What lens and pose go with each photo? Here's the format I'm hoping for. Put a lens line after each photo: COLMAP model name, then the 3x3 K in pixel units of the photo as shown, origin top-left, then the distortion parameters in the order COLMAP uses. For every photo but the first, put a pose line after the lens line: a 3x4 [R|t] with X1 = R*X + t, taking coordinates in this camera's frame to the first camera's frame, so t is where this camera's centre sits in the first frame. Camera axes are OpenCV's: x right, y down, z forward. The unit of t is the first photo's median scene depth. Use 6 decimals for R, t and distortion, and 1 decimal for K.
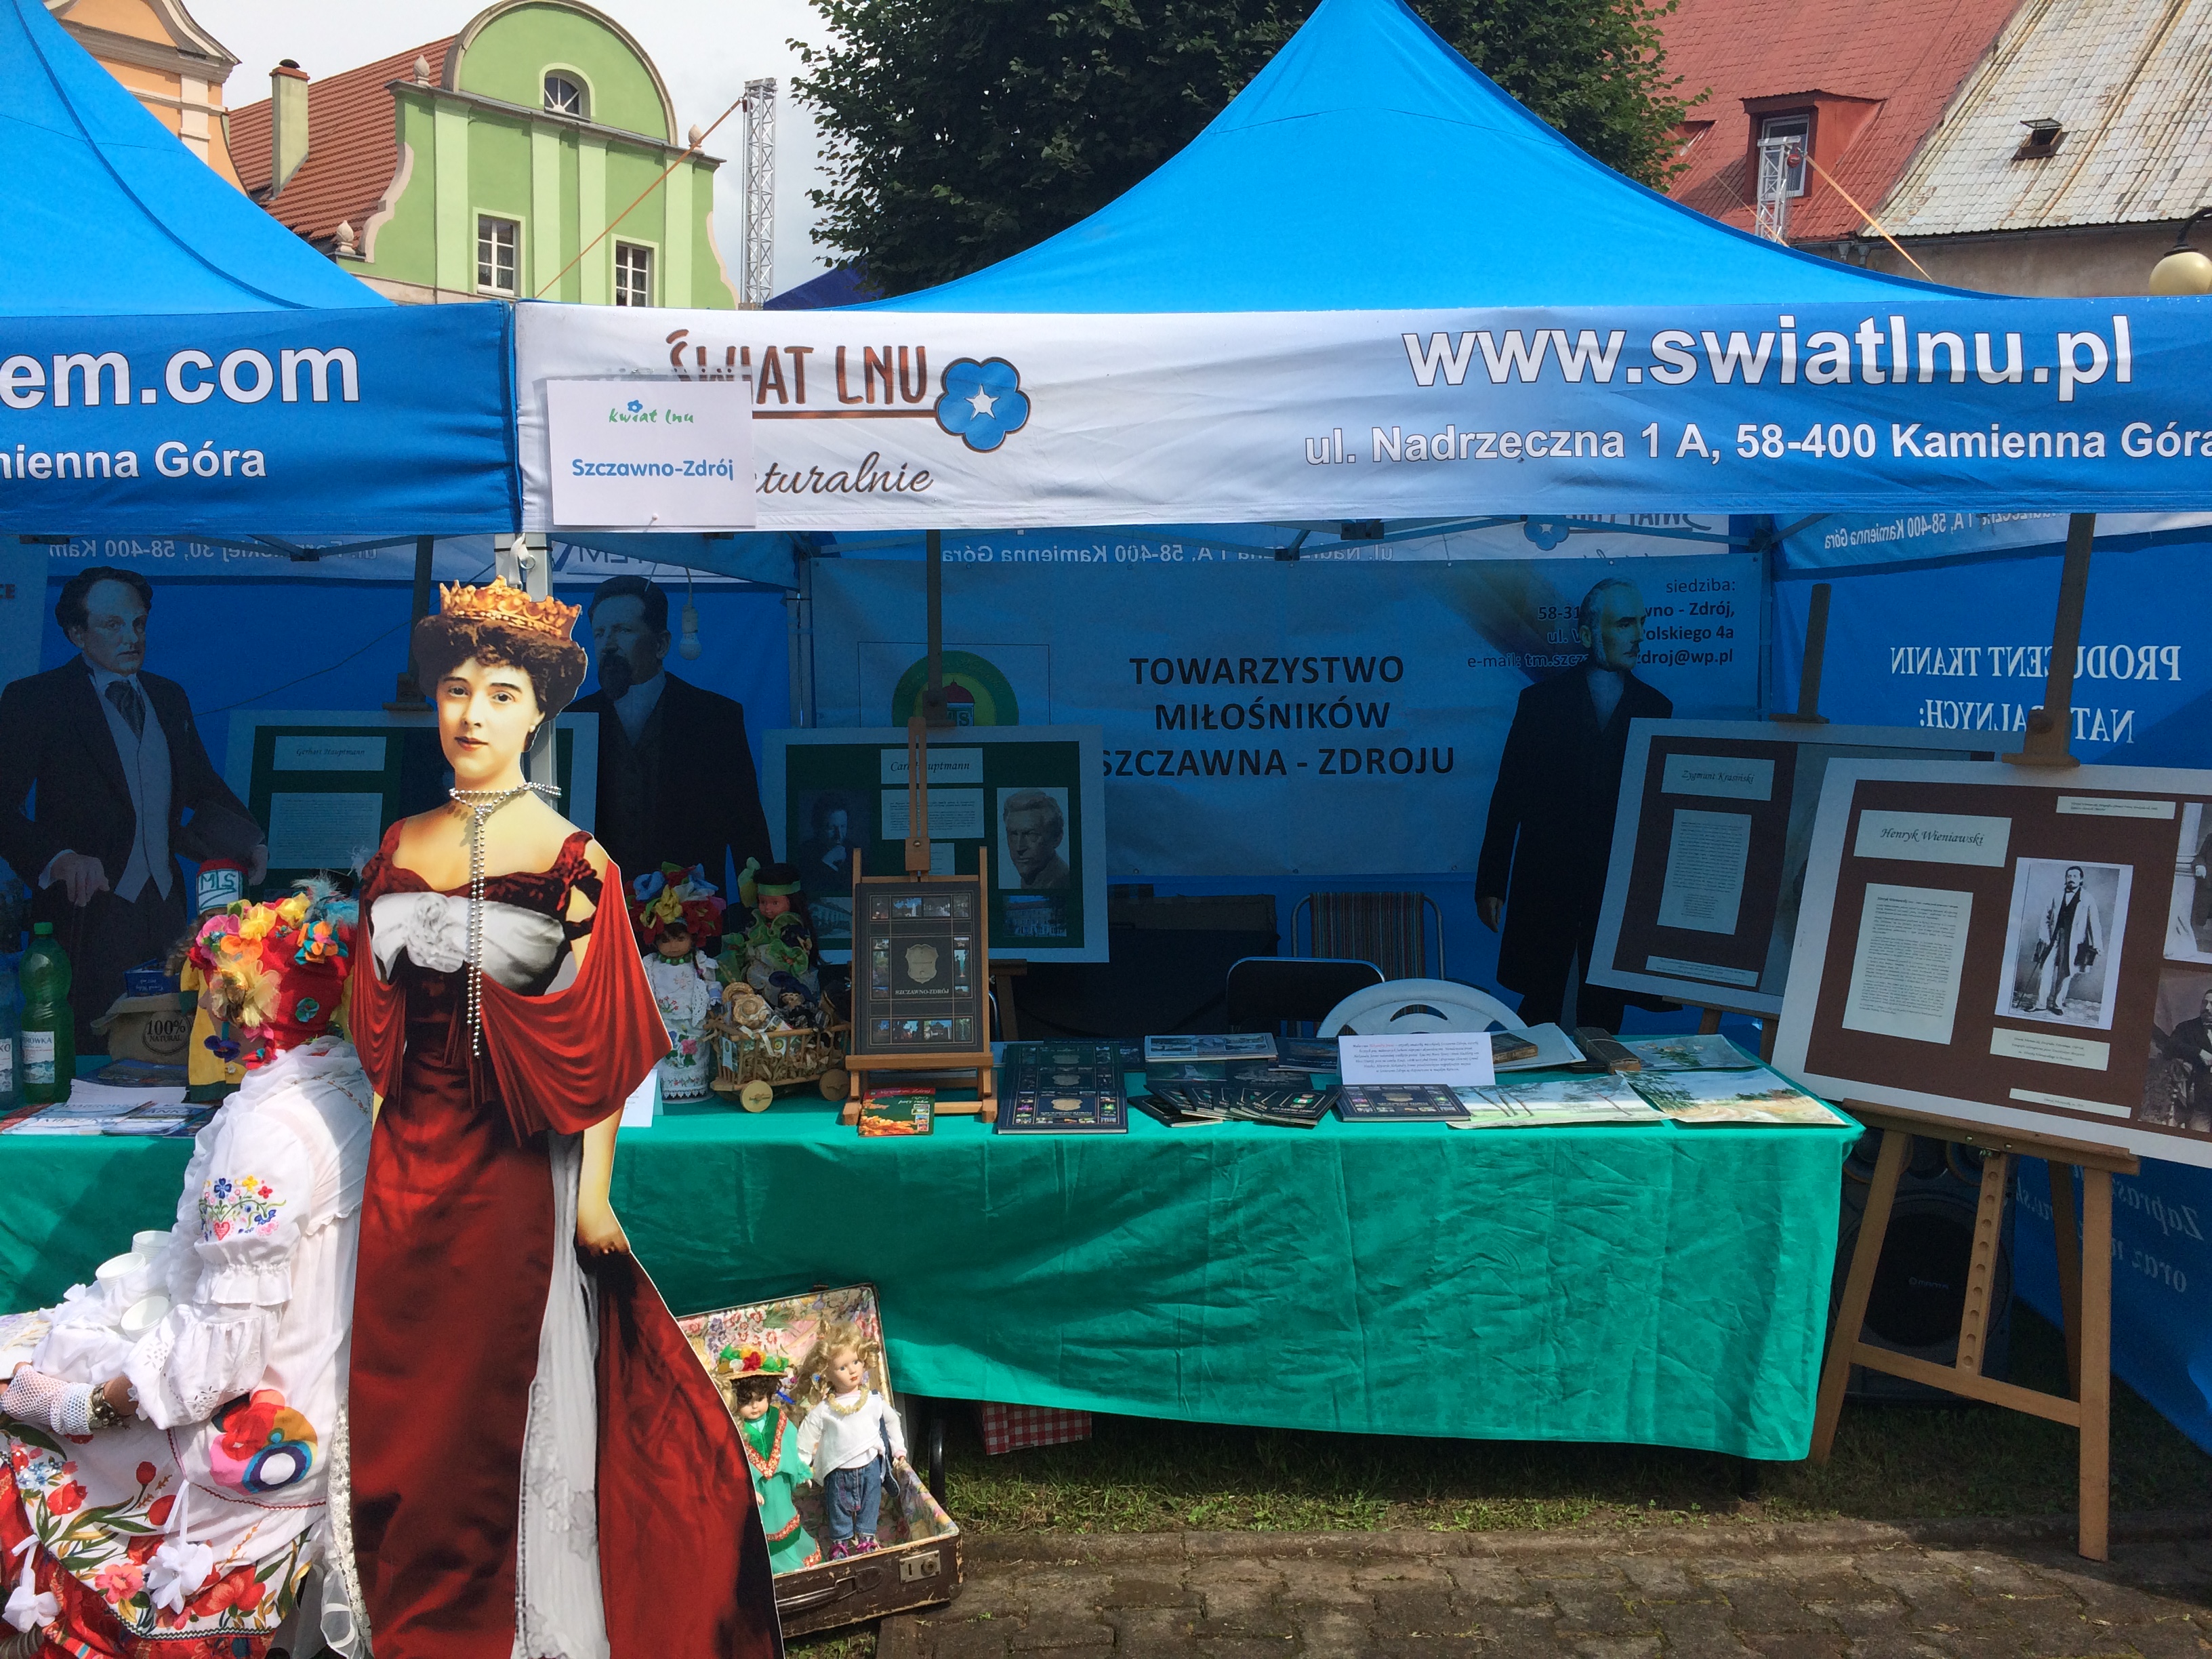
lens RADIAL K [[1912.6, 0, 1115.4], [0, 1912.6, 819.6], [0, 0, 1]] dist [0.073246, -0.110848]
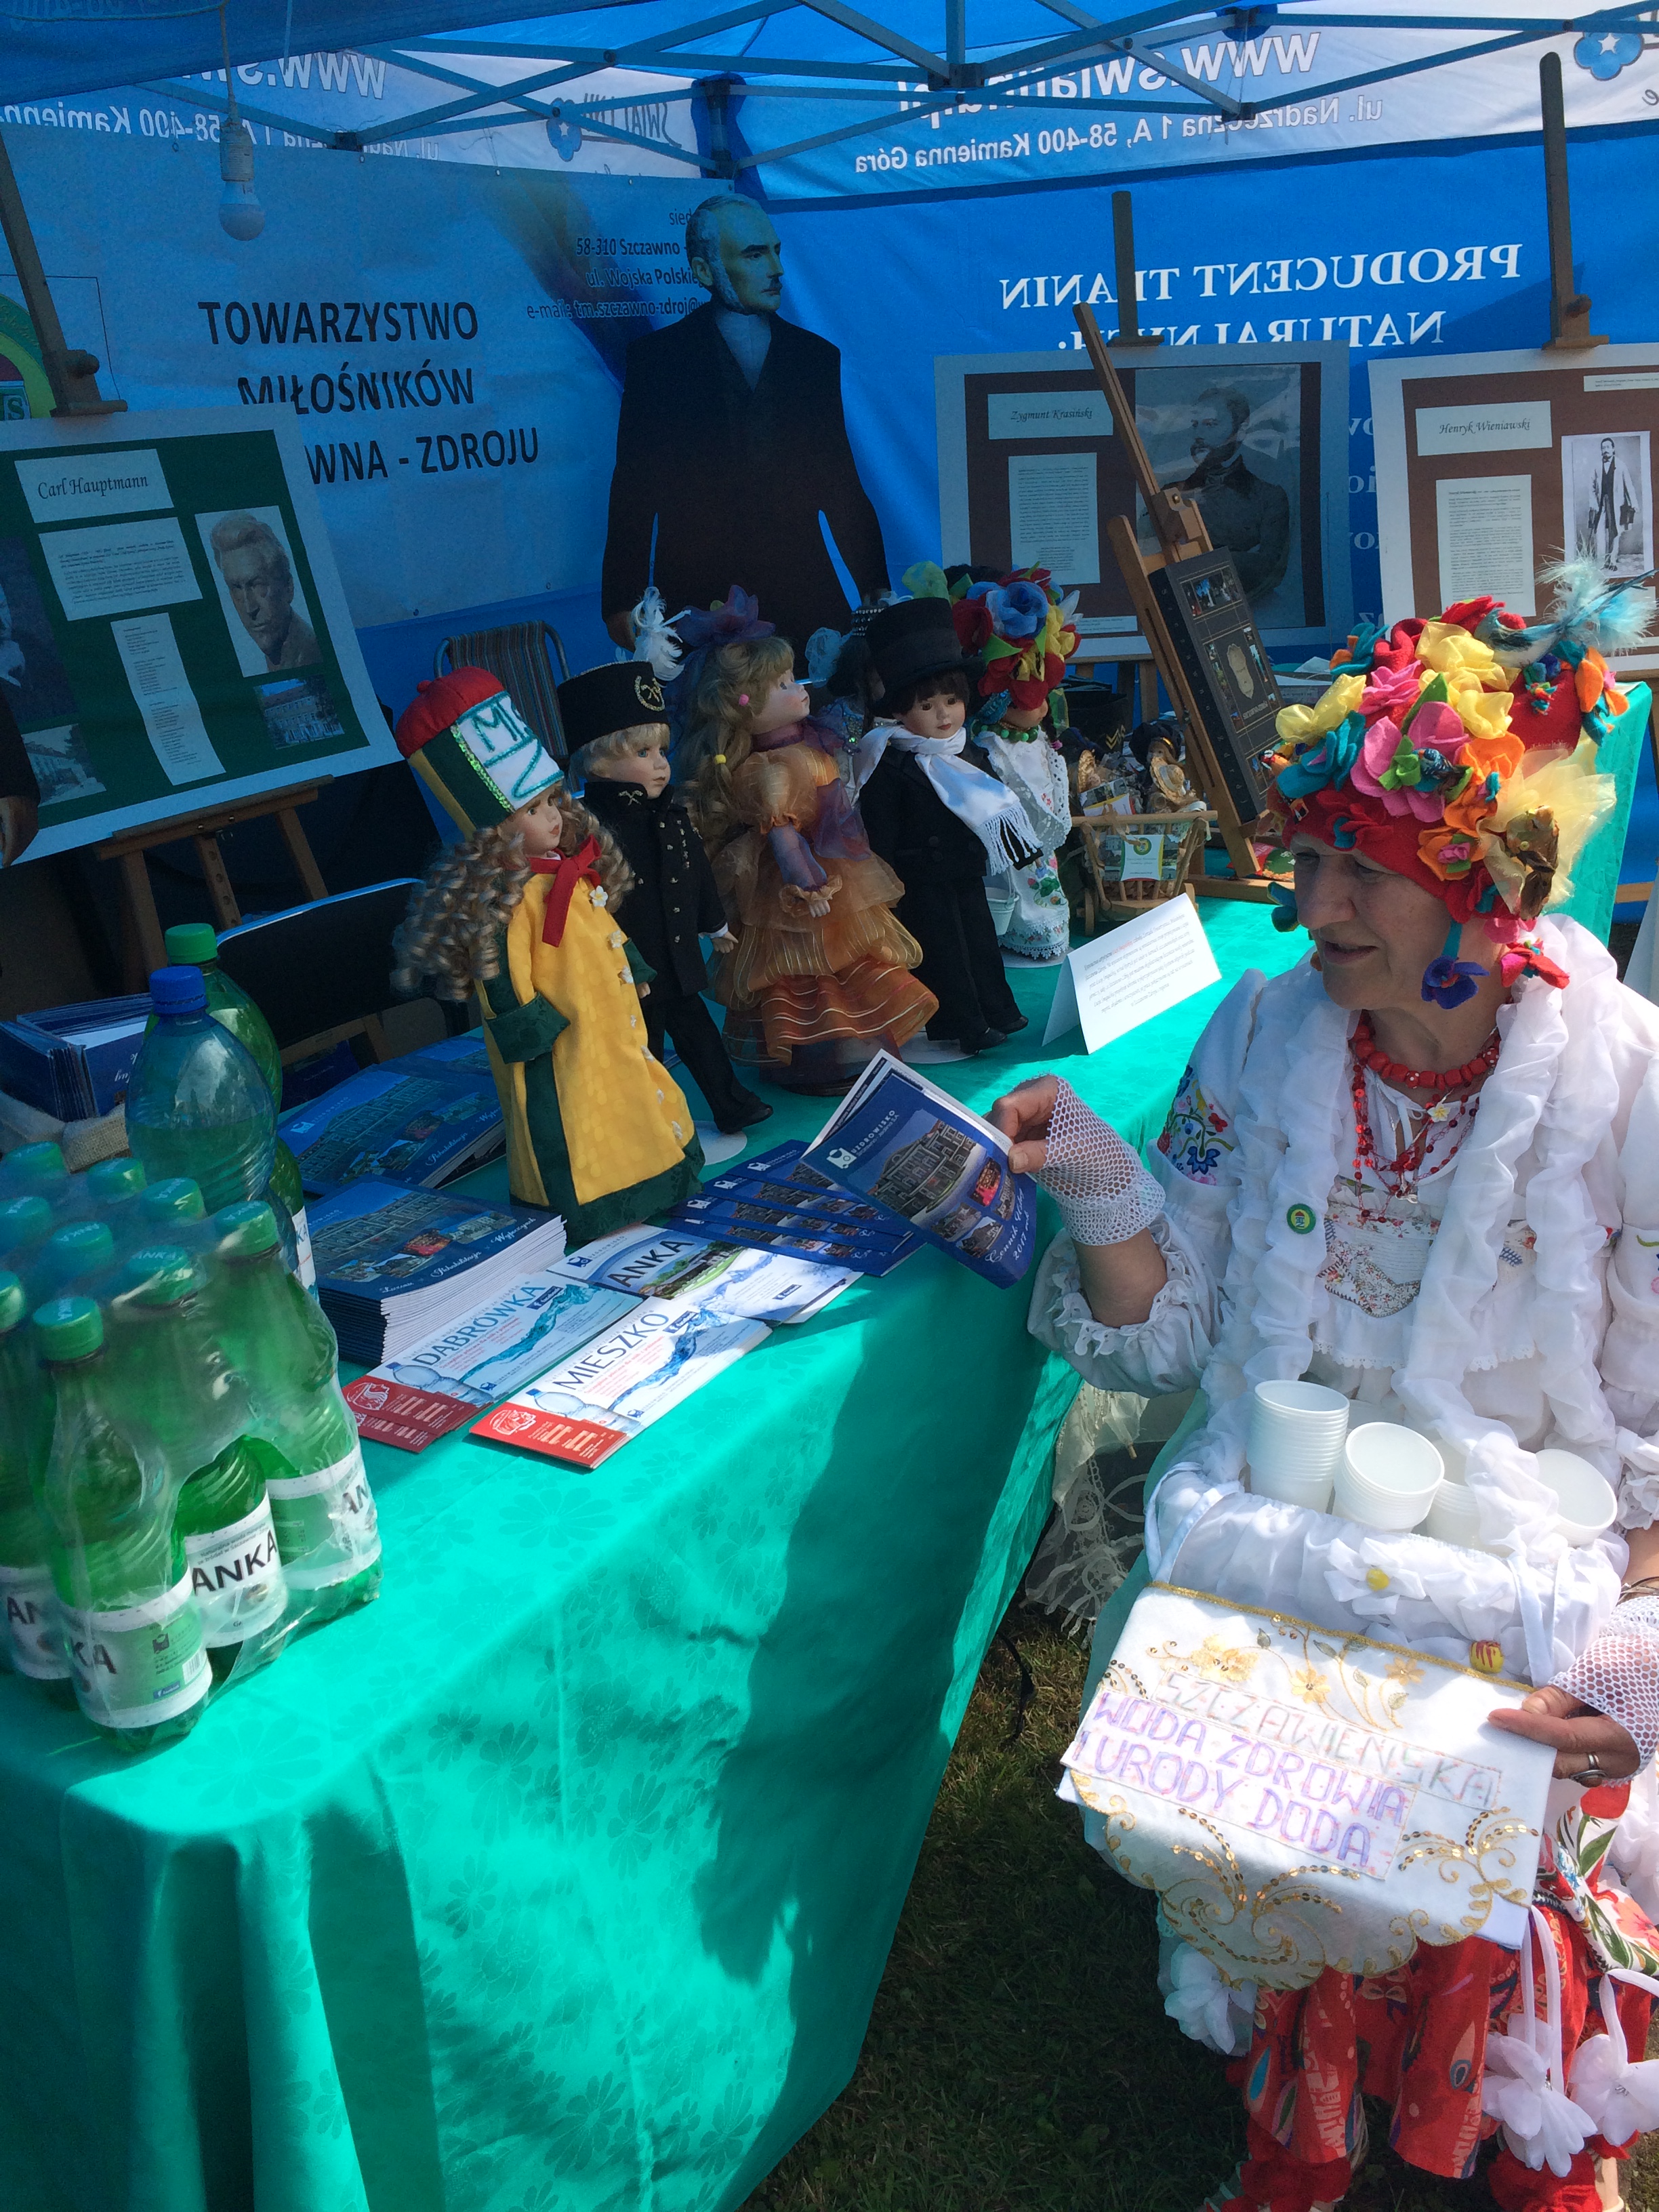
lens RADIAL K [[1912.6, 0, 851.8], [0, 1912.6, 1092.9], [0, 0, 1]] dist [0.073246, -0.110848]
pose [[0.537685, -0.316467, 0.781501, -0.666124], [0.113258, 0.945596, 0.304994, -0.008226], [-0.835504, -0.075480, 0.544275, 0.623236]]
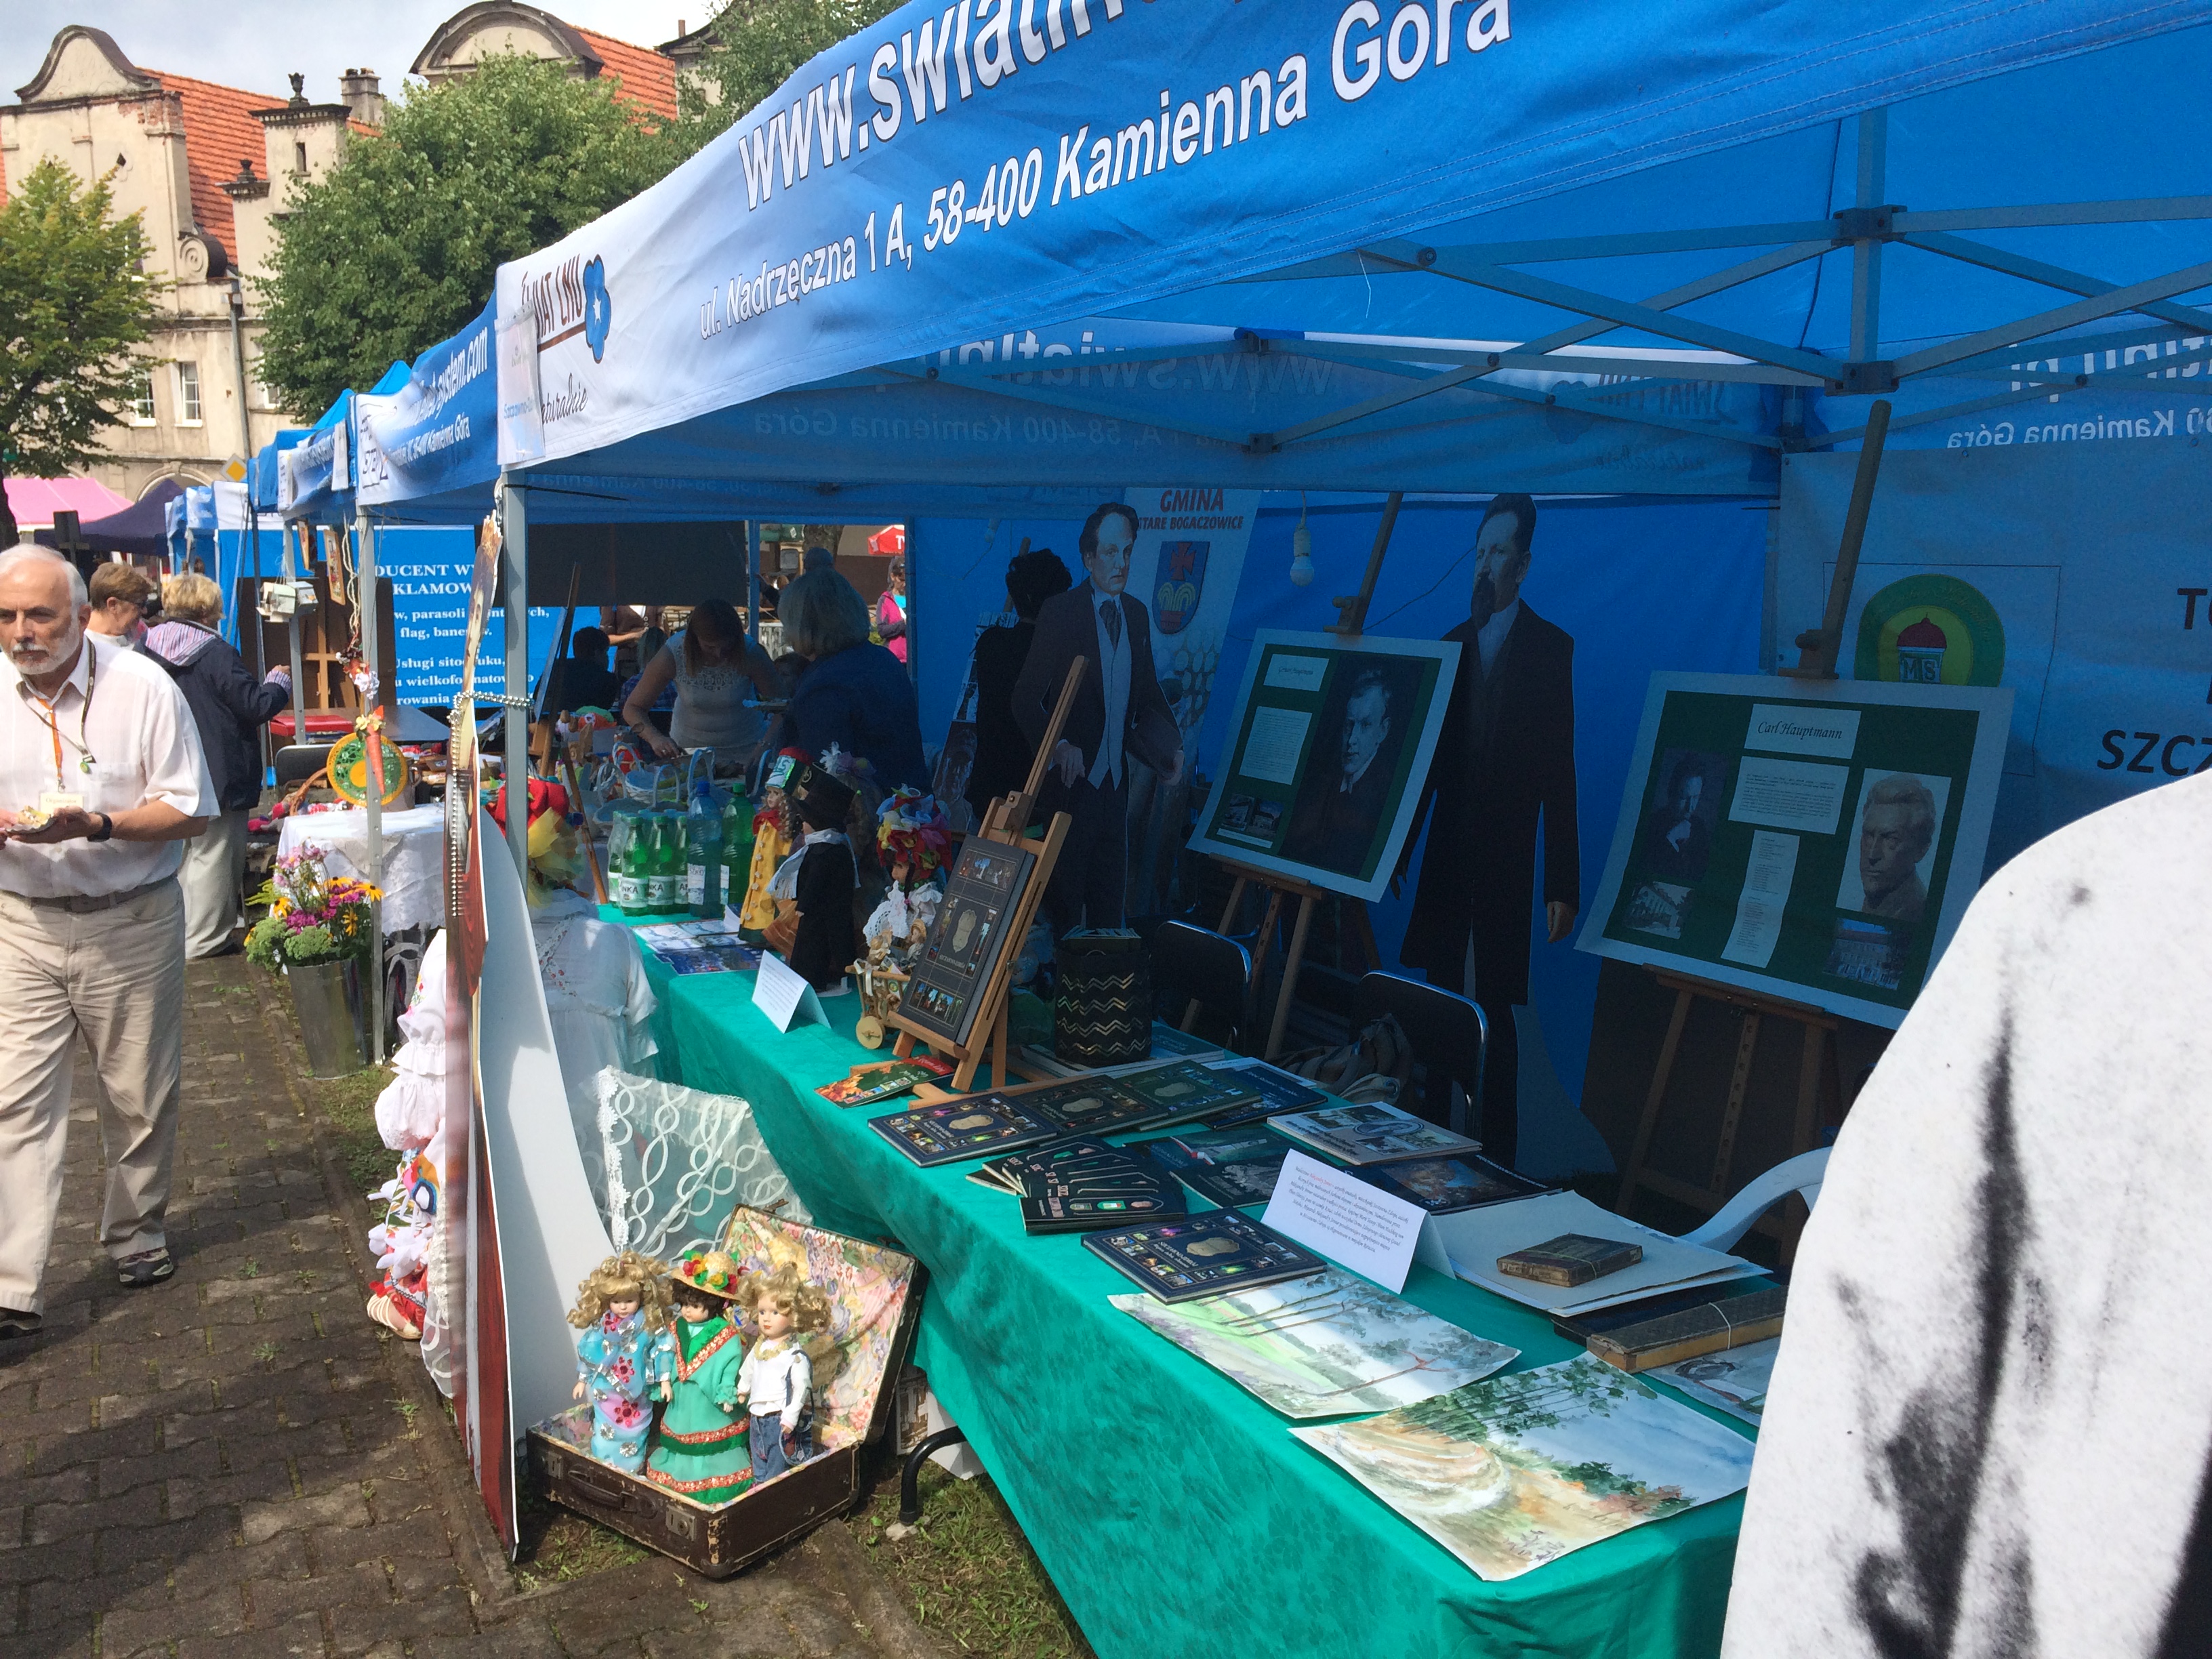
lens RADIAL K [[1912.6, 0, 1113.1], [0, 1912.6, 850.2], [0, 0, 1]] dist [0.073246, -0.110848]
pose [[0.429648, 0.135898, -0.892712, 0.624498], [-0.081626, 0.990408, 0.111485, -0.058721], [0.899299, 0.024969, 0.436620, 0.578491]]
